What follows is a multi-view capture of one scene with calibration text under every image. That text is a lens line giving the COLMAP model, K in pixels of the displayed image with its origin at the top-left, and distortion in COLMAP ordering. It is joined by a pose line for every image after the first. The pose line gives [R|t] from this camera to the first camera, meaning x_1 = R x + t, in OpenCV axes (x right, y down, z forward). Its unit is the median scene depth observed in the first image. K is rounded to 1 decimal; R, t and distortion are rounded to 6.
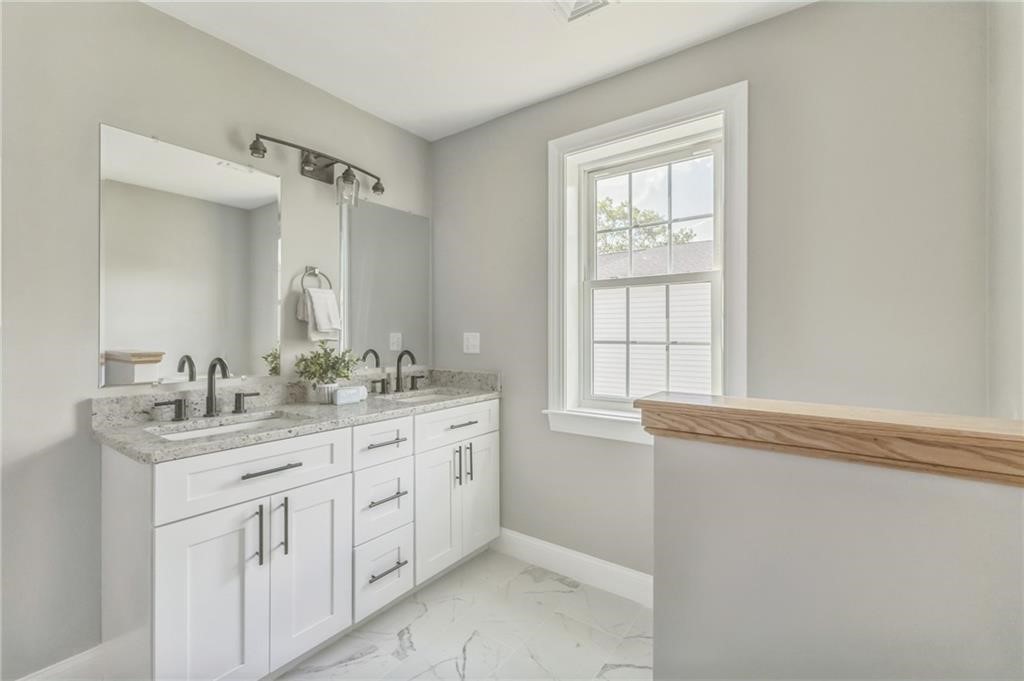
lens RADIAL K [[443.7, 0, 514.9], [0, 443.7, 321.6], [0, 0, 1]] dist [0.020689, 0.000222]
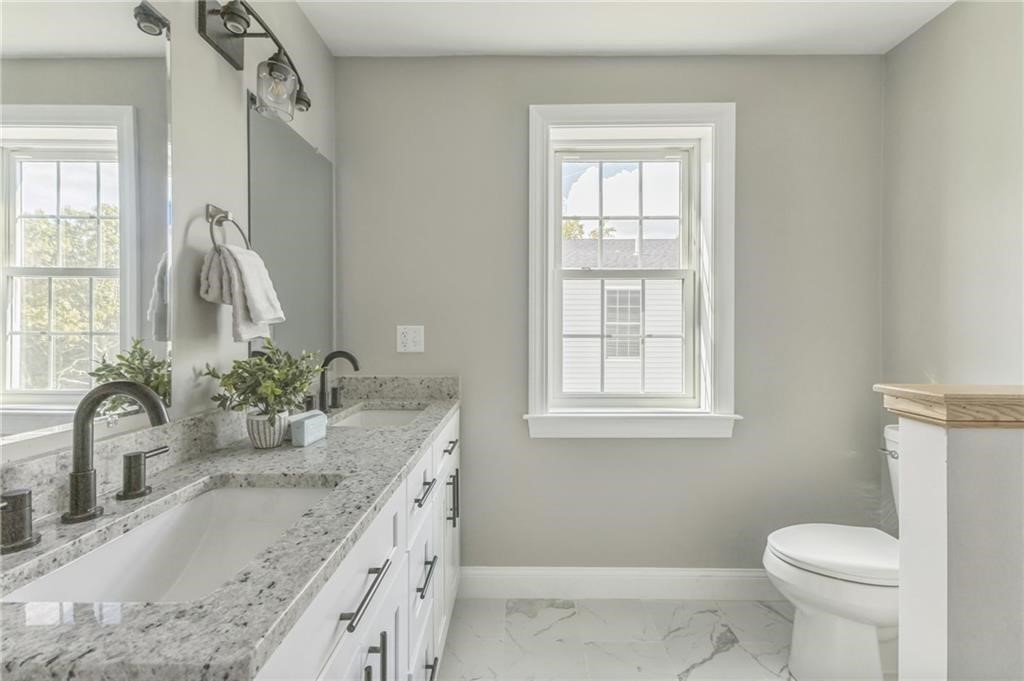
lens RADIAL K [[443.7, 0, 514.6], [0, 443.7, 319.4], [0, 0, 1]] dist [0.020689, 0.000222]
pose [[0.814068, 0.010985, 0.580666, -0.463771], [-0.016664, 0.999851, 0.004447, 0.009290], [-0.580531, -0.013297, 0.814130, 0.317635]]
